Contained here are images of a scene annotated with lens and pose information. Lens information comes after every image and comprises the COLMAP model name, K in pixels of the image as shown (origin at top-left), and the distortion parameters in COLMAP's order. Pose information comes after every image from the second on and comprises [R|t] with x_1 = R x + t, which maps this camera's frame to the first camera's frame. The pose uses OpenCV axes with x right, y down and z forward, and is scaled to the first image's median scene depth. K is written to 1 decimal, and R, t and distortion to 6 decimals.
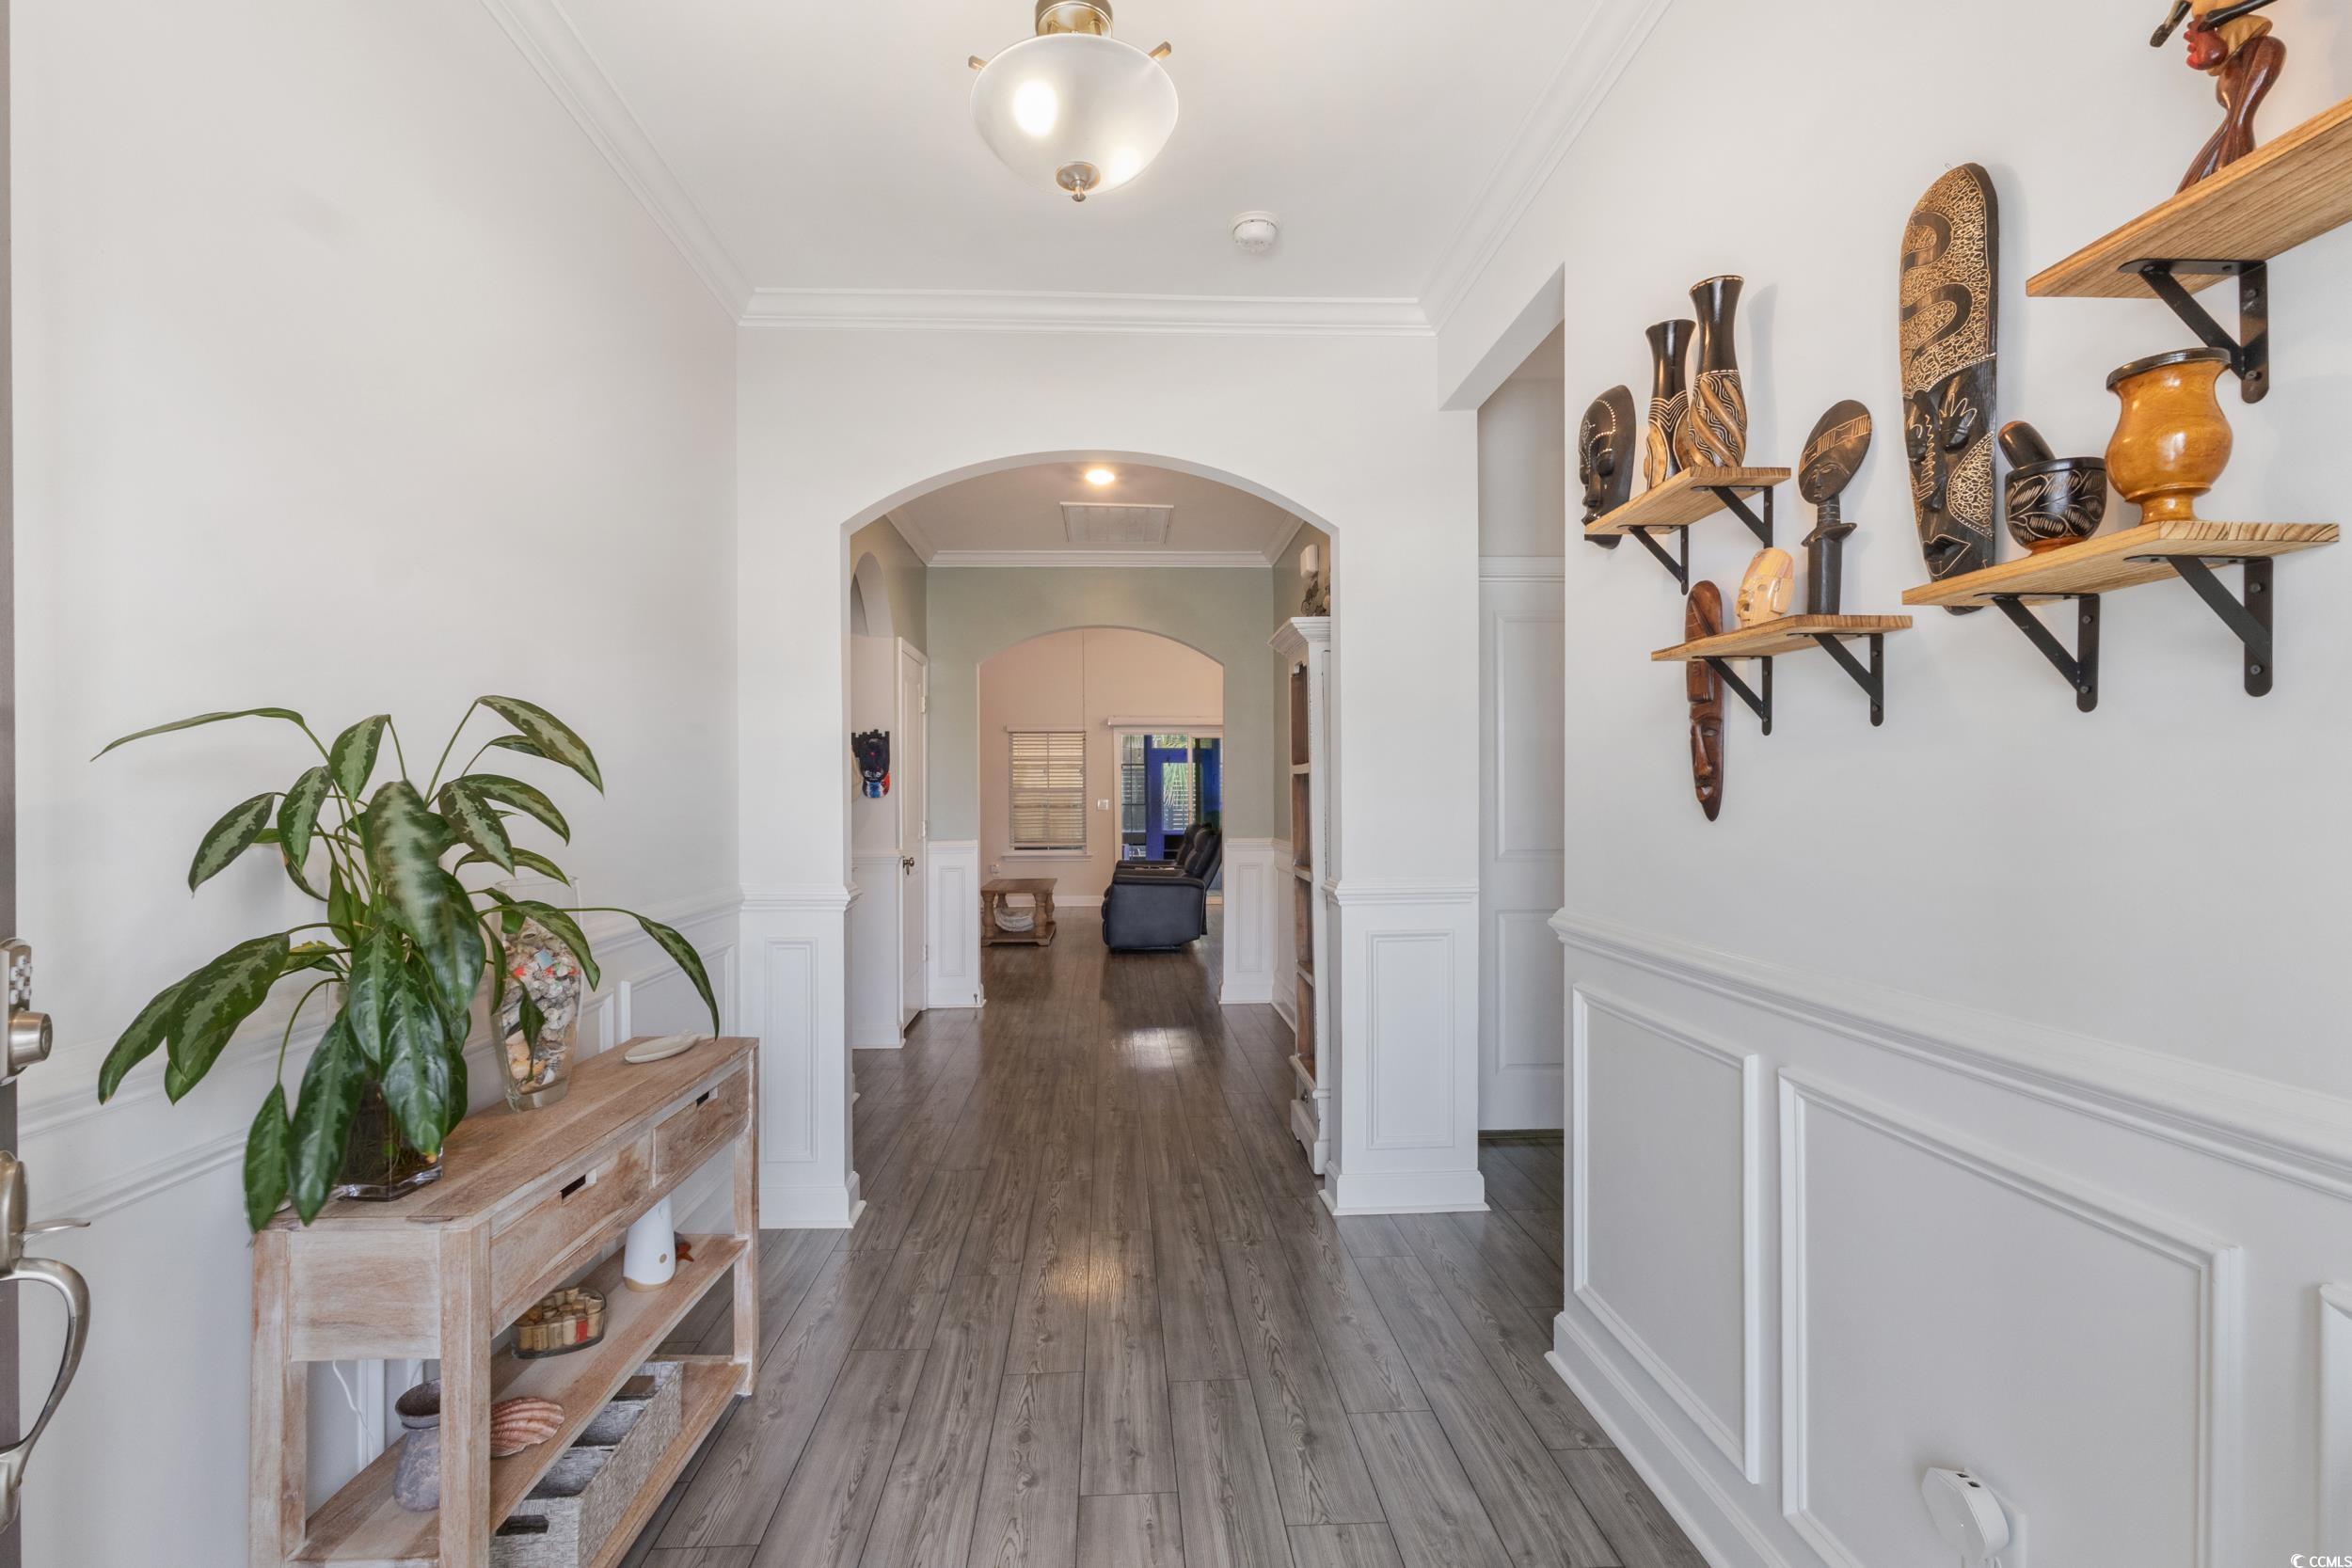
lens RADIAL K [[1085.1, 0, 1171.2], [0, 1085.1, 788.6], [0, 0, 1]] dist [0.002598, 0.000216]
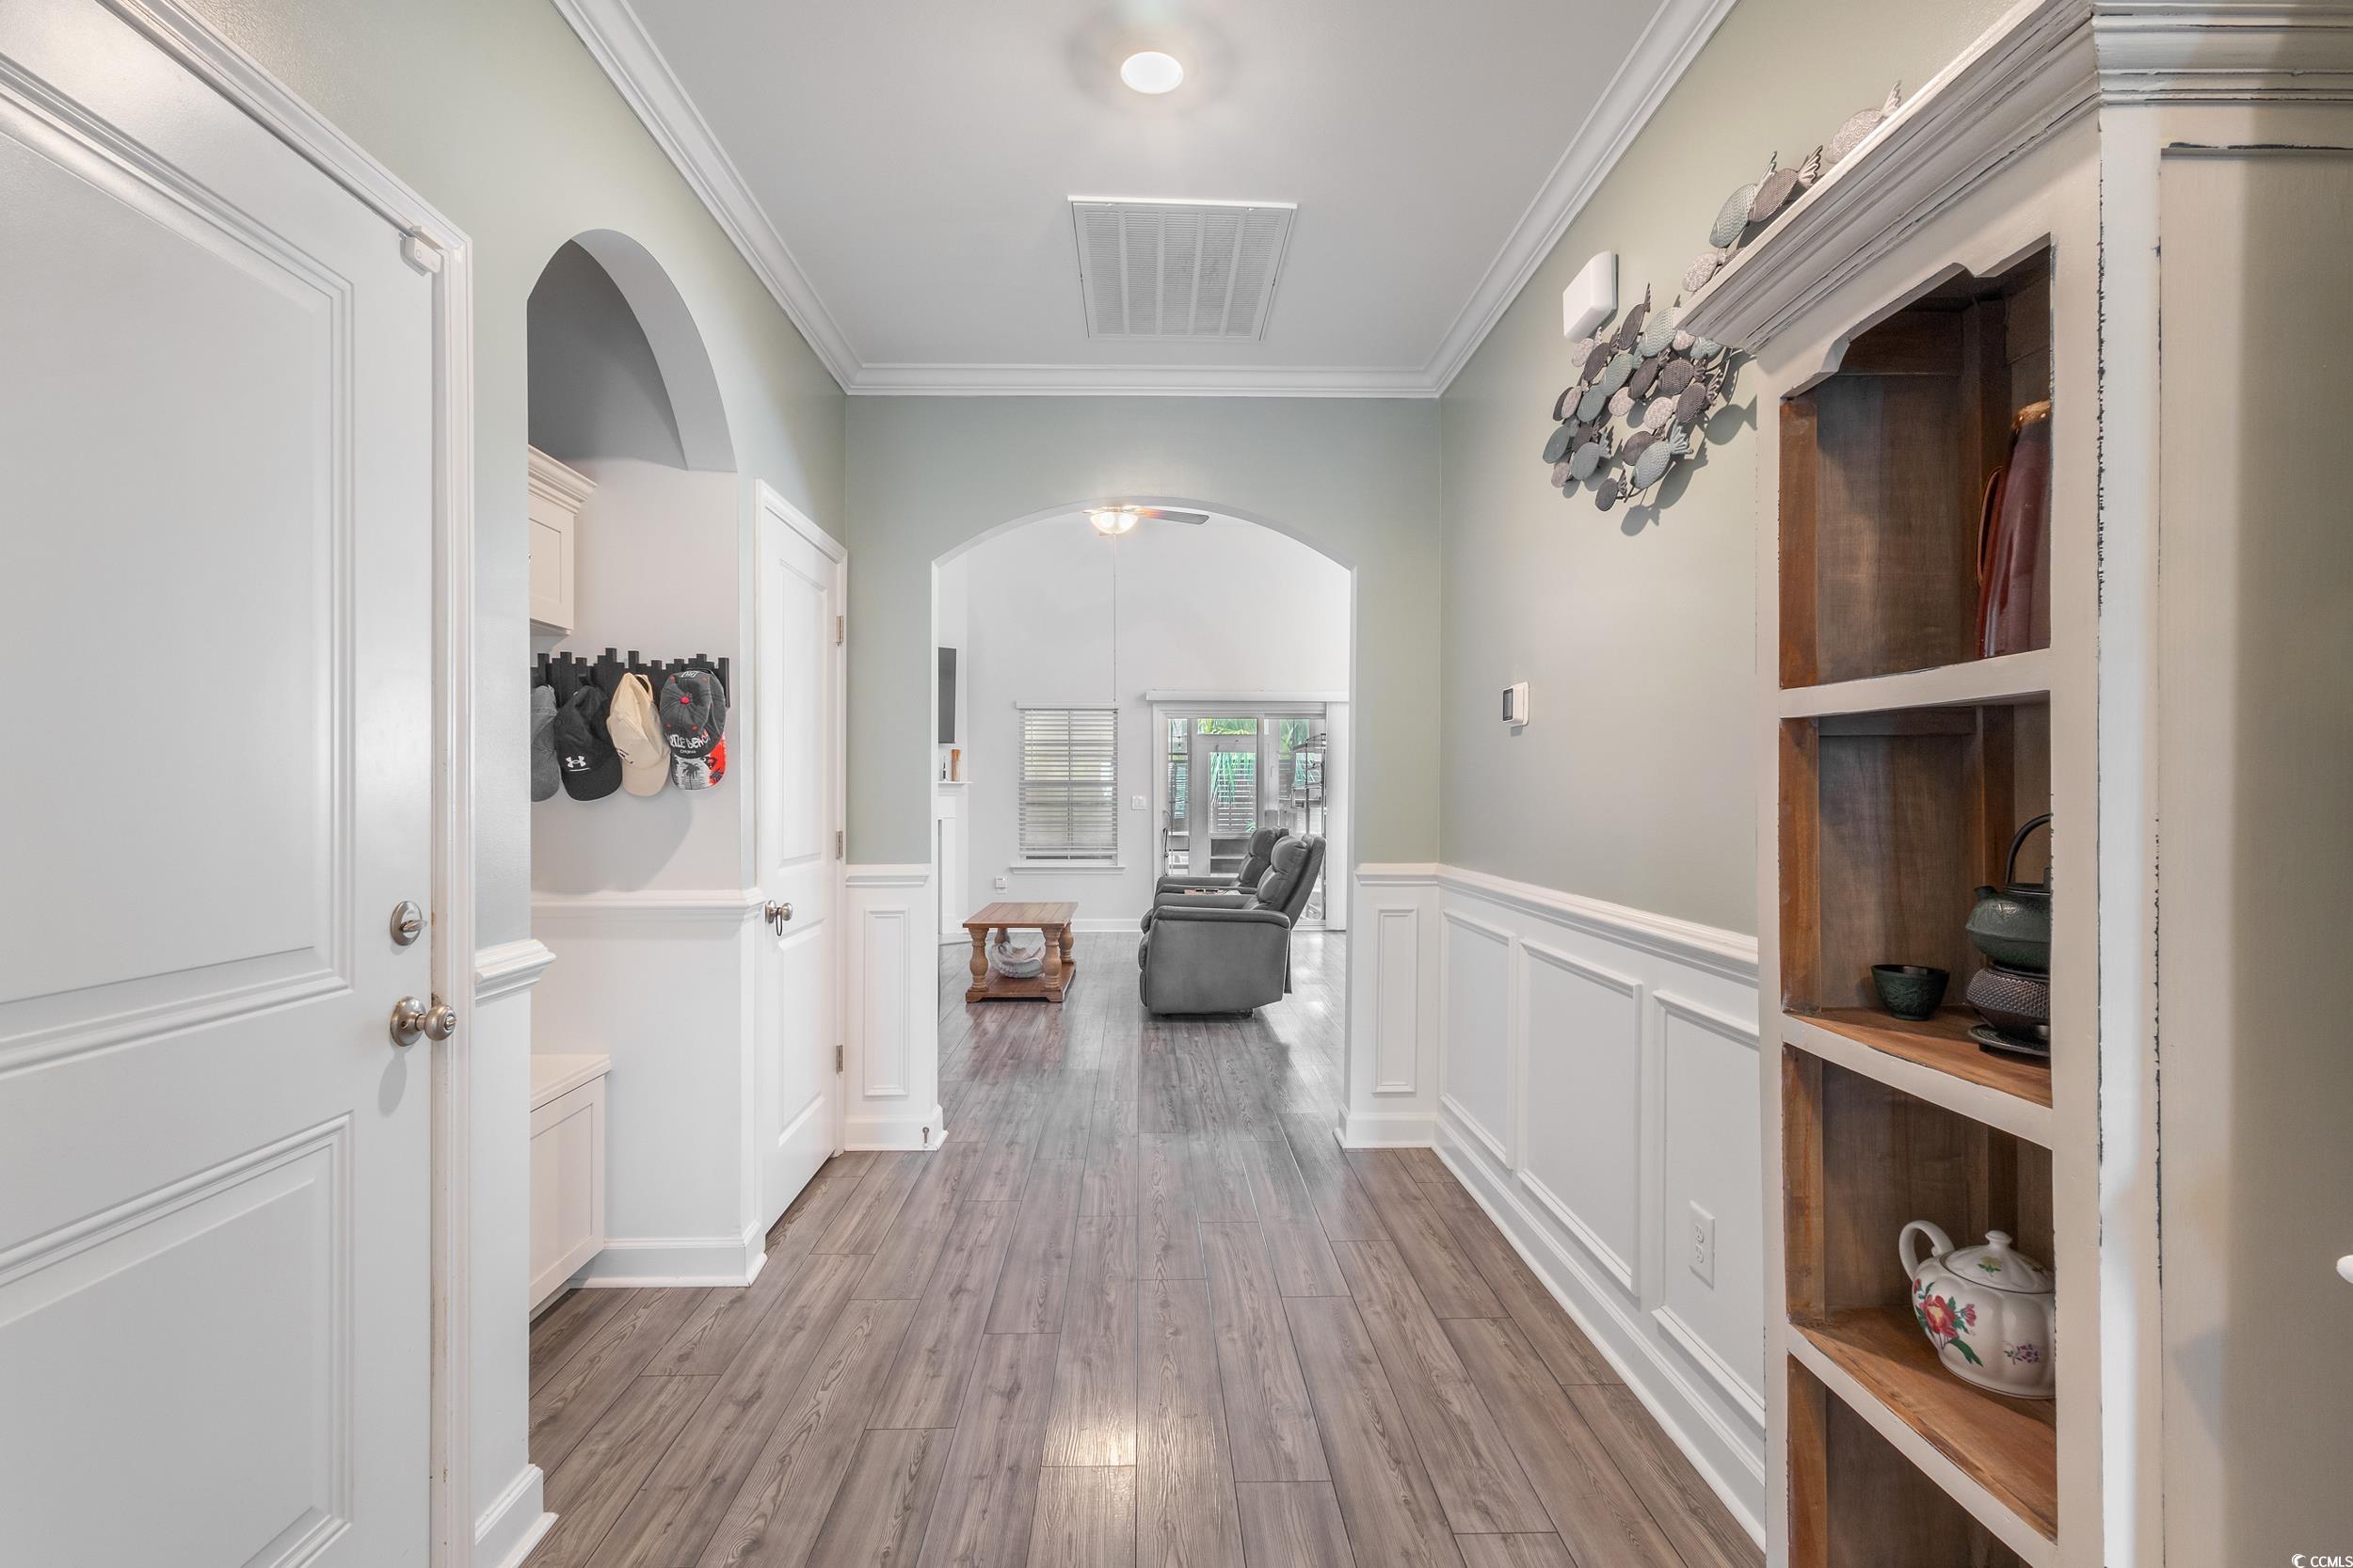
lens RADIAL K [[1085.6, 0, 1166.7], [0, 1085.6, 785.6], [0, 0, 1]] dist [0.002598, 0.000216]
pose [[0.999413, 0.005611, -0.033789, -0.022885], [-0.005591, 0.999984, 0.000687, 0.003061], [0.033792, -0.000498, 0.999429, 0.298474]]
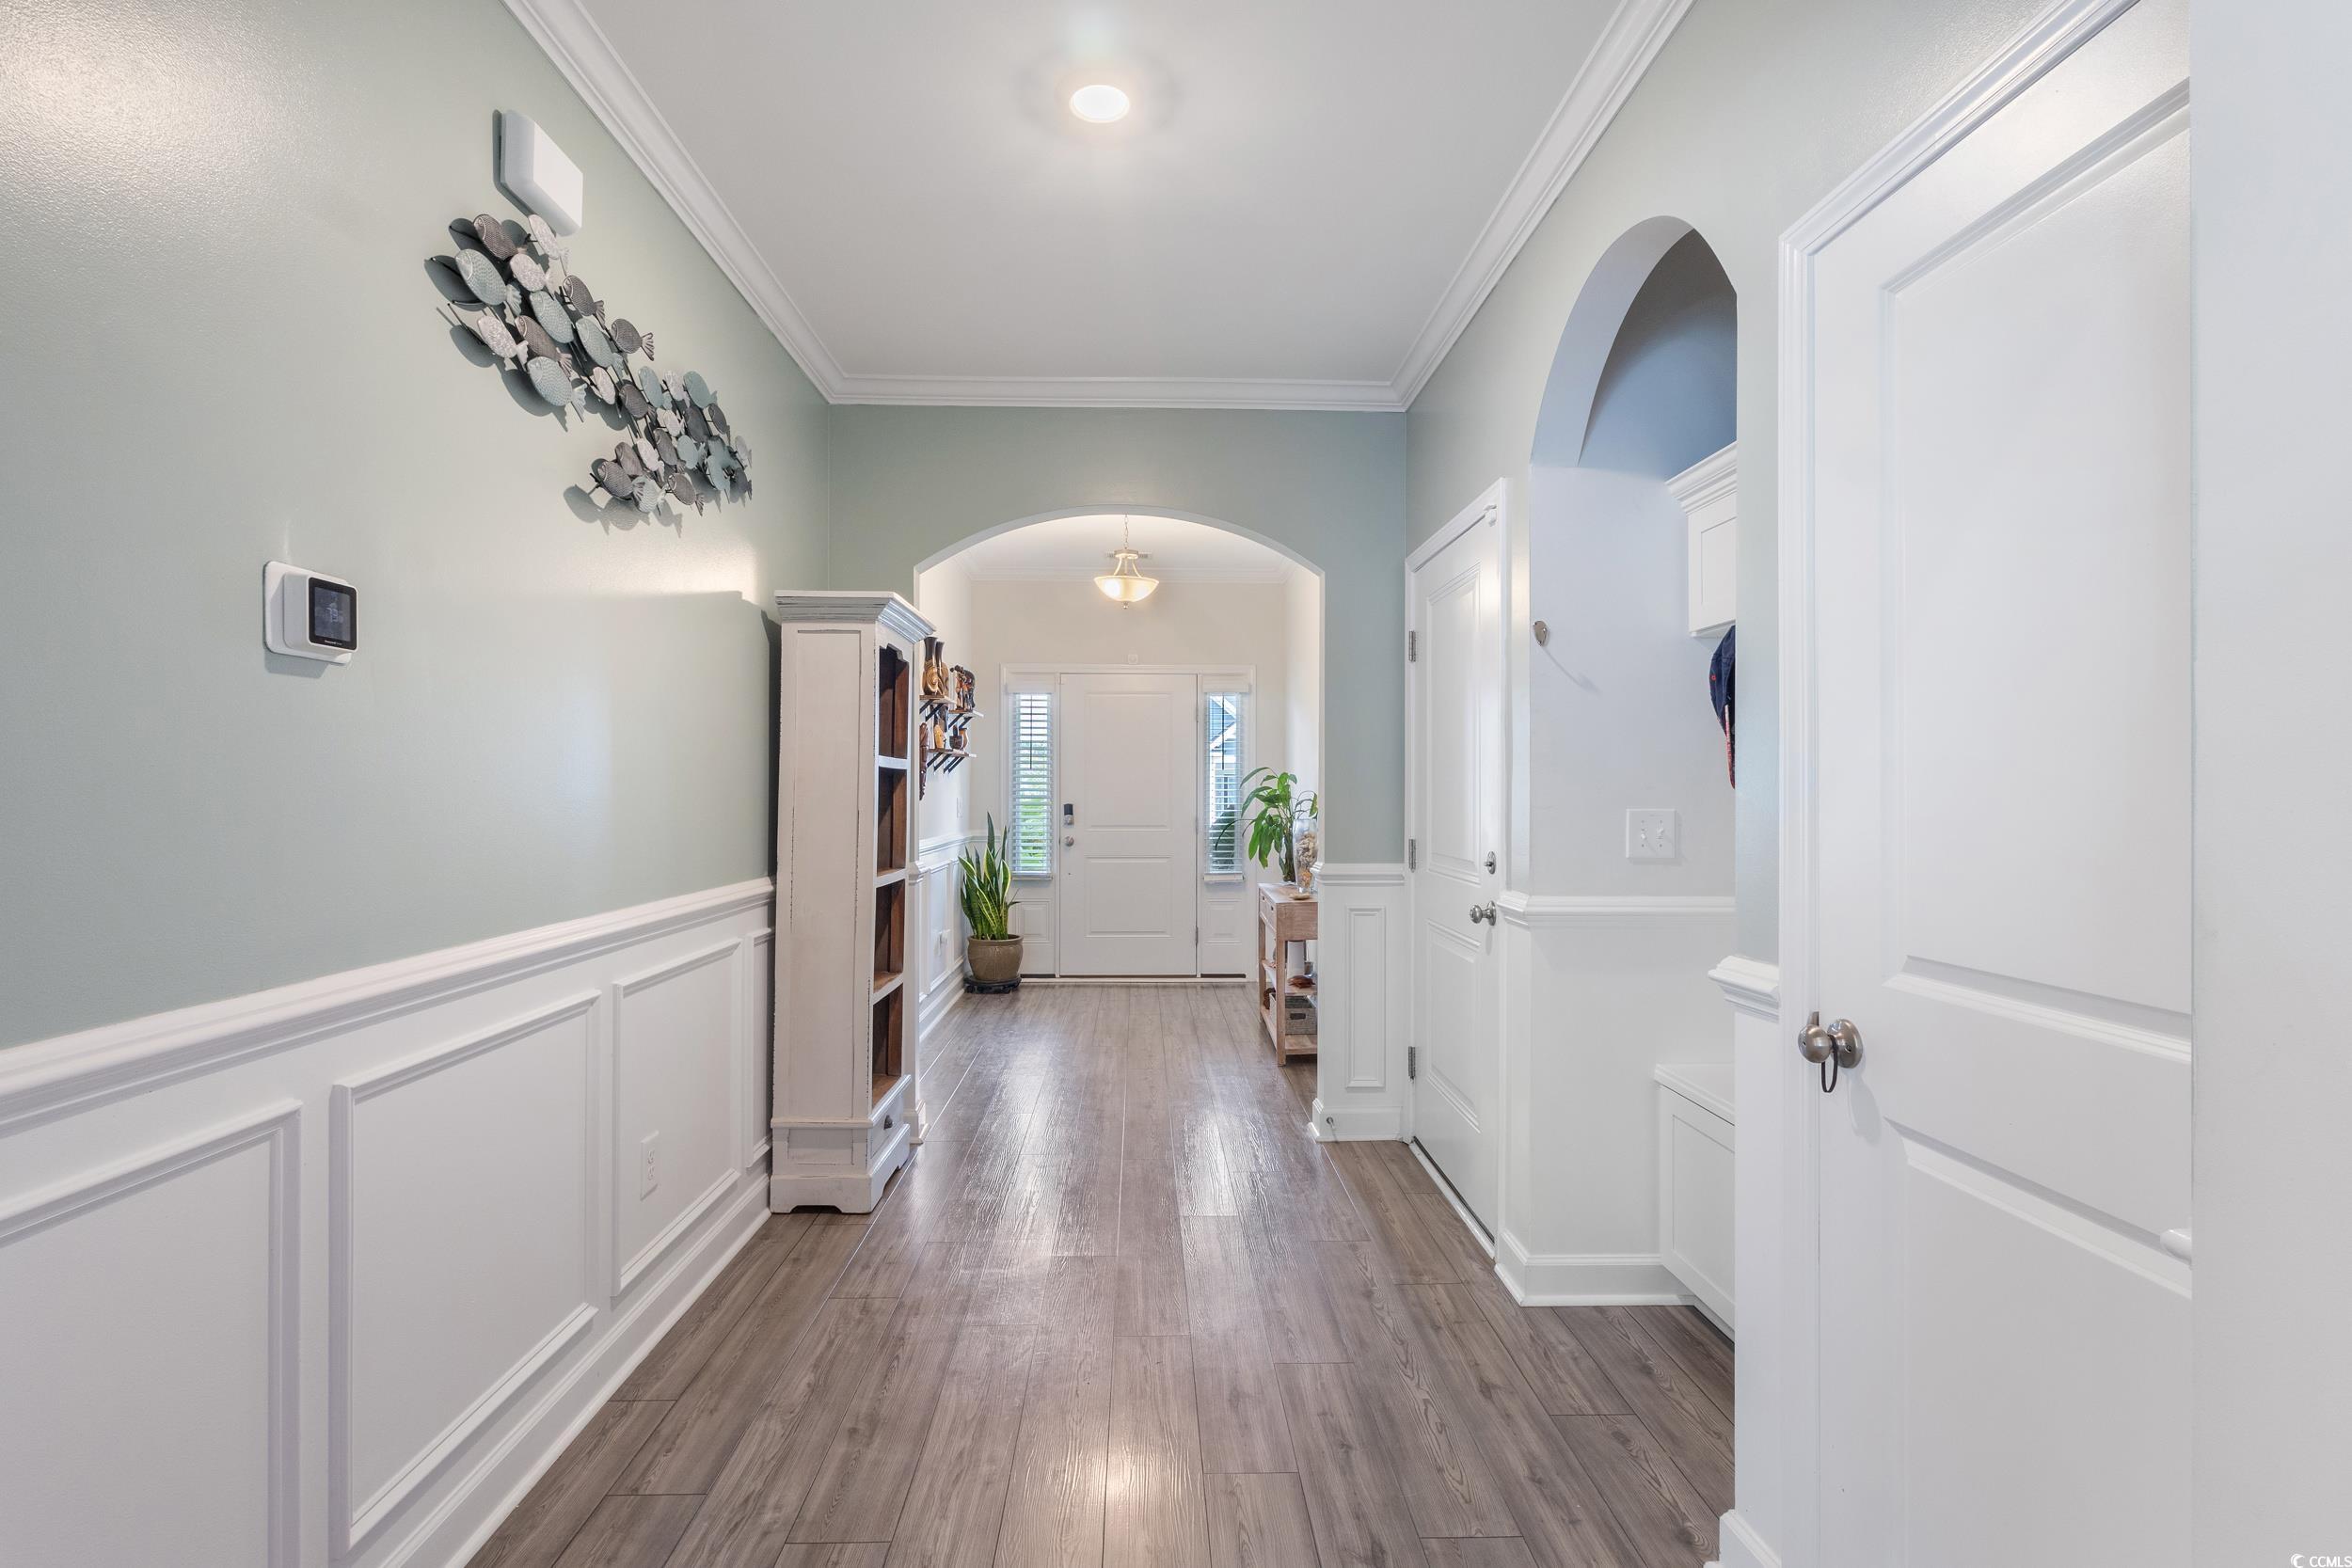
lens RADIAL K [[1085.1, 0, 1188.5], [0, 1085.1, 782.2], [0, 0, 1]] dist [0.002598, 0.000216]
pose [[-0.999890, 0.001098, 0.014779, -0.058423], [0.000889, 0.999899, -0.014168, 0.005121], [-0.014793, -0.014154, -0.999790, 0.788935]]
